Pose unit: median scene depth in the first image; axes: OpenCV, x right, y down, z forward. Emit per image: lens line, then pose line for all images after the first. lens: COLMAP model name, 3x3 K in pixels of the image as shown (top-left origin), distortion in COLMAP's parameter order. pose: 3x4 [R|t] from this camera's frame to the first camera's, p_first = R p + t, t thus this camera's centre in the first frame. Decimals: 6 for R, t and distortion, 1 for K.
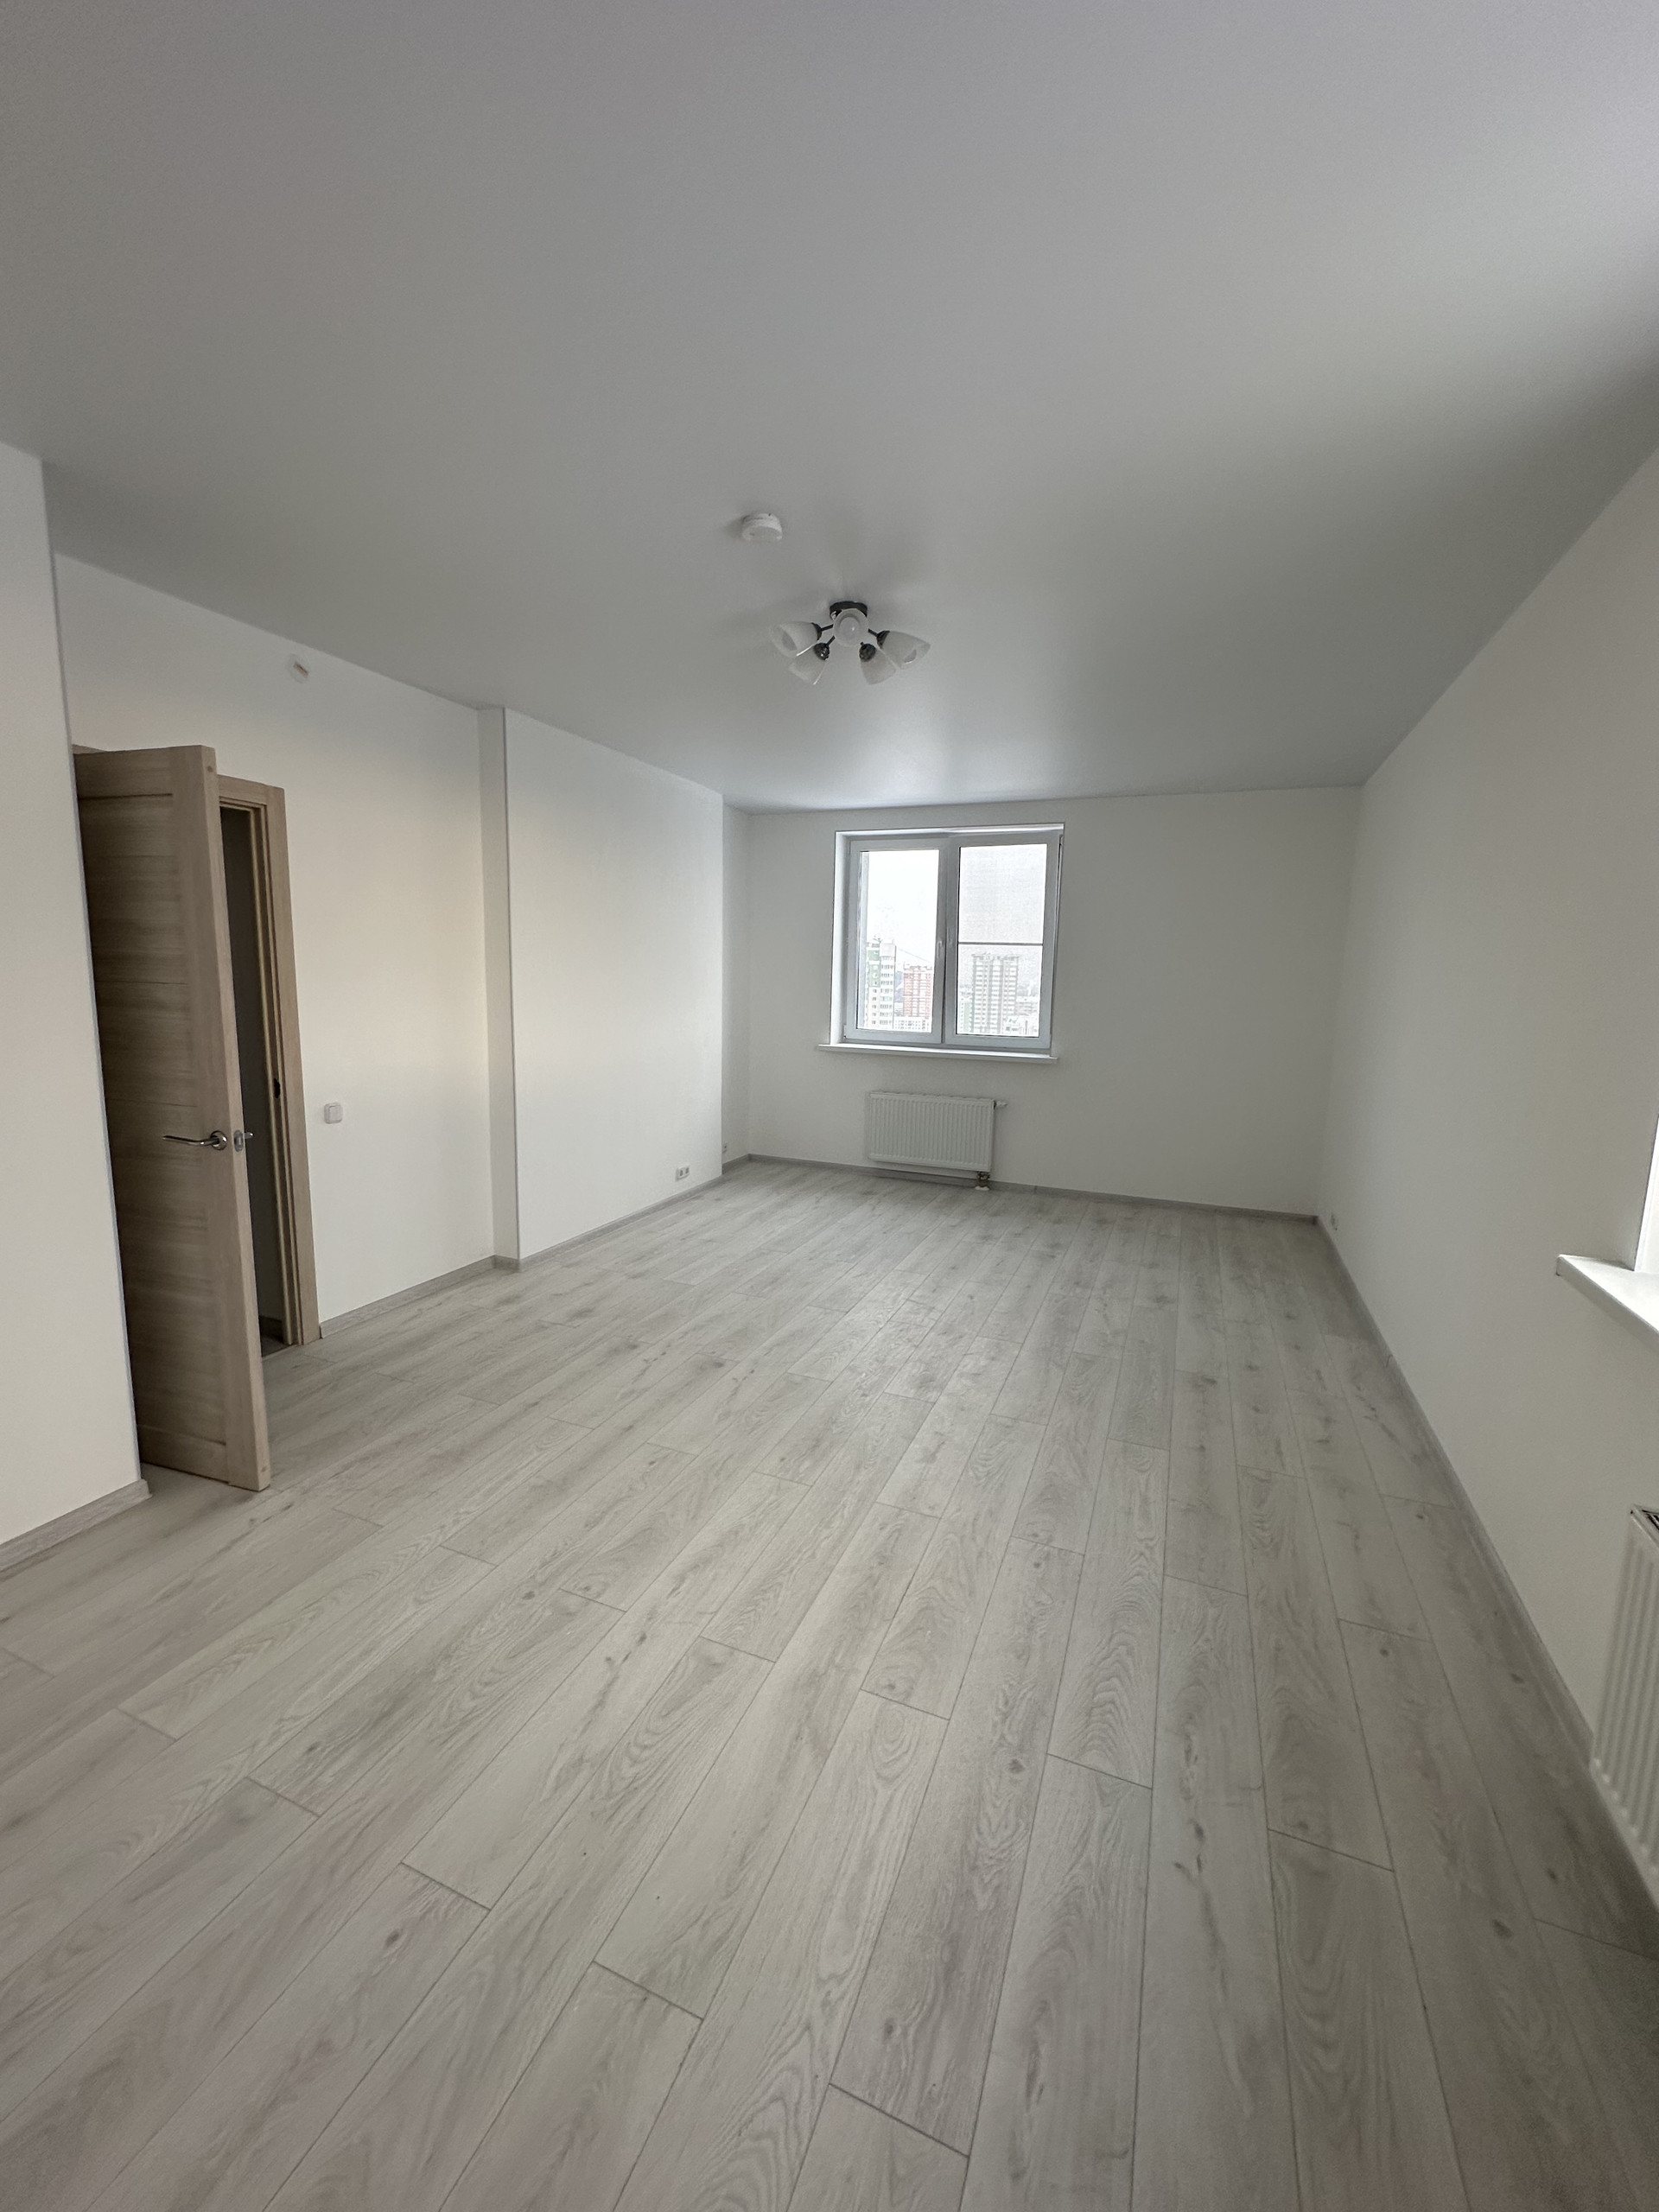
lens RADIAL K [[880.9, 0, 824.0], [0, 880.9, 1101.3], [0, 0, 1]] dist [-0.000205, 0.001833]
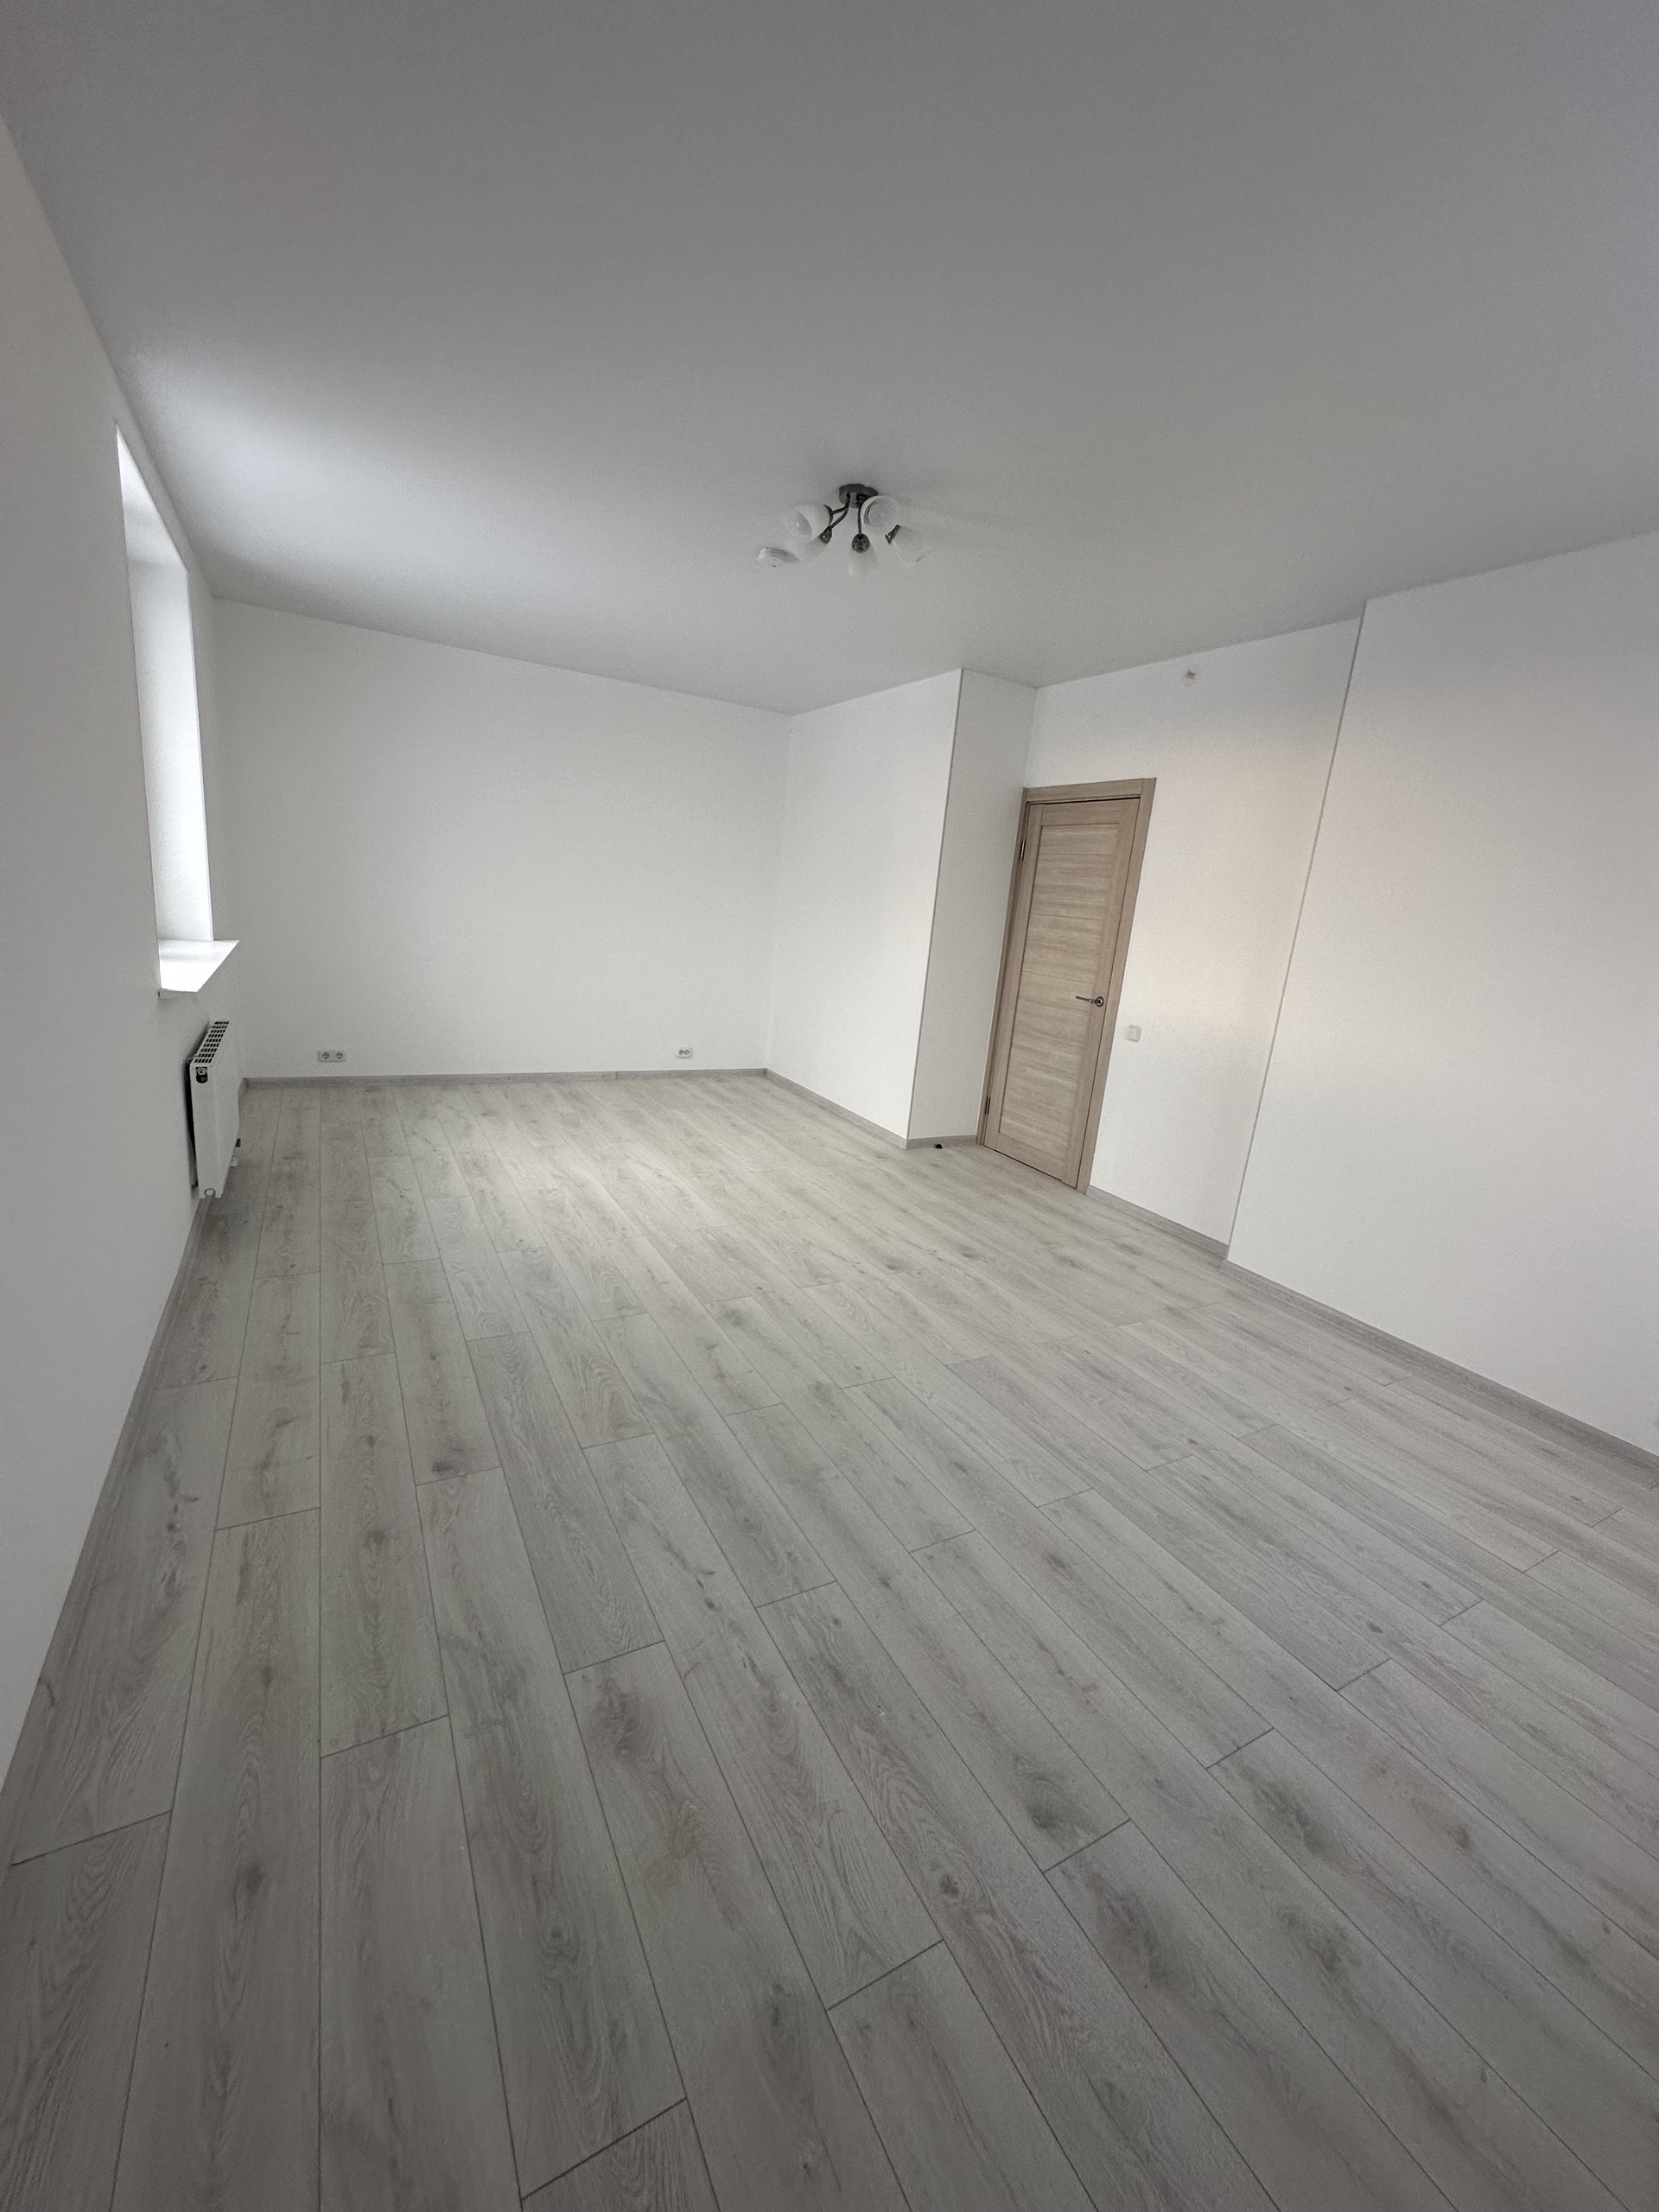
lens RADIAL K [[880.9, 0, 827.2], [0, 880.9, 1104.1], [0, 0, 1]] dist [-0.000205, 0.001833]
pose [[-0.615304, 0.105352, -0.781218, 0.772339], [-0.217545, 0.929849, 0.296740, -0.187313], [0.757677, 0.352536, -0.549221, 1.537296]]
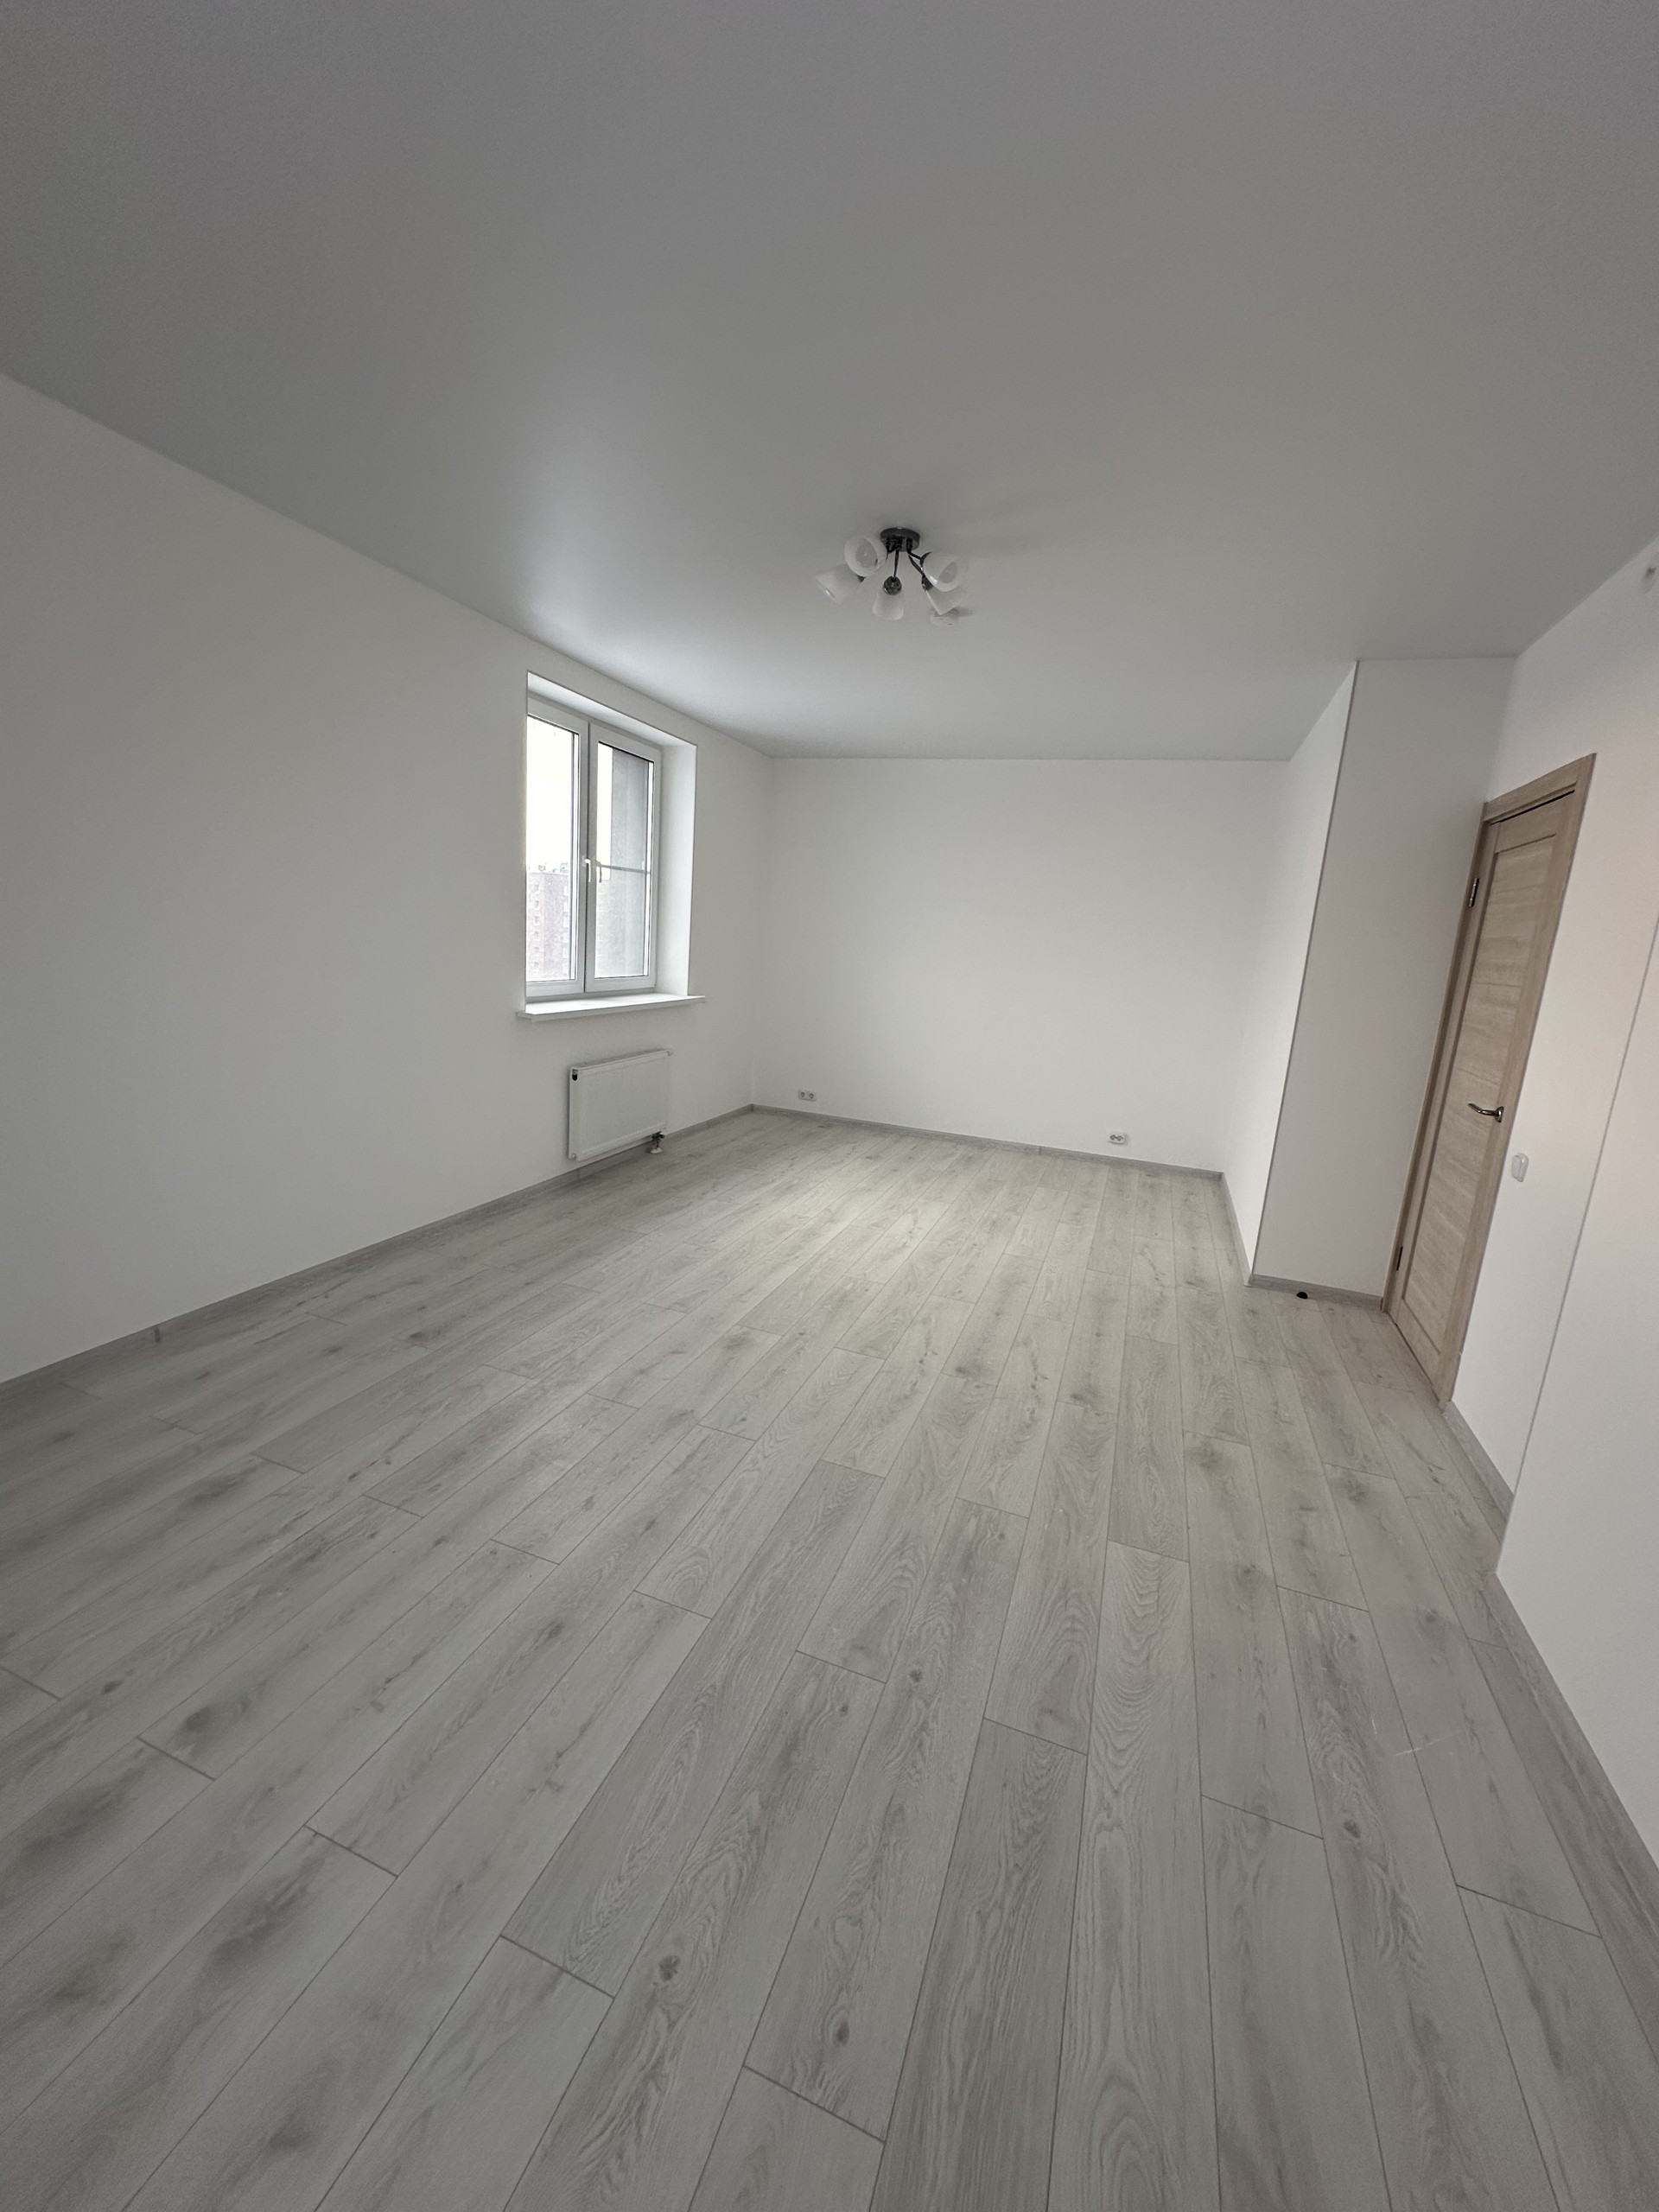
lens RADIAL K [[880.9, 0, 827.2], [0, 880.9, 1107.3], [0, 0, 1]] dist [-0.000205, 0.001833]
pose [[-0.994908, -0.083955, -0.055772, 0.094923], [-0.097903, 0.936485, 0.336764, -0.256560], [0.023957, 0.340509, -0.939936, 1.856648]]
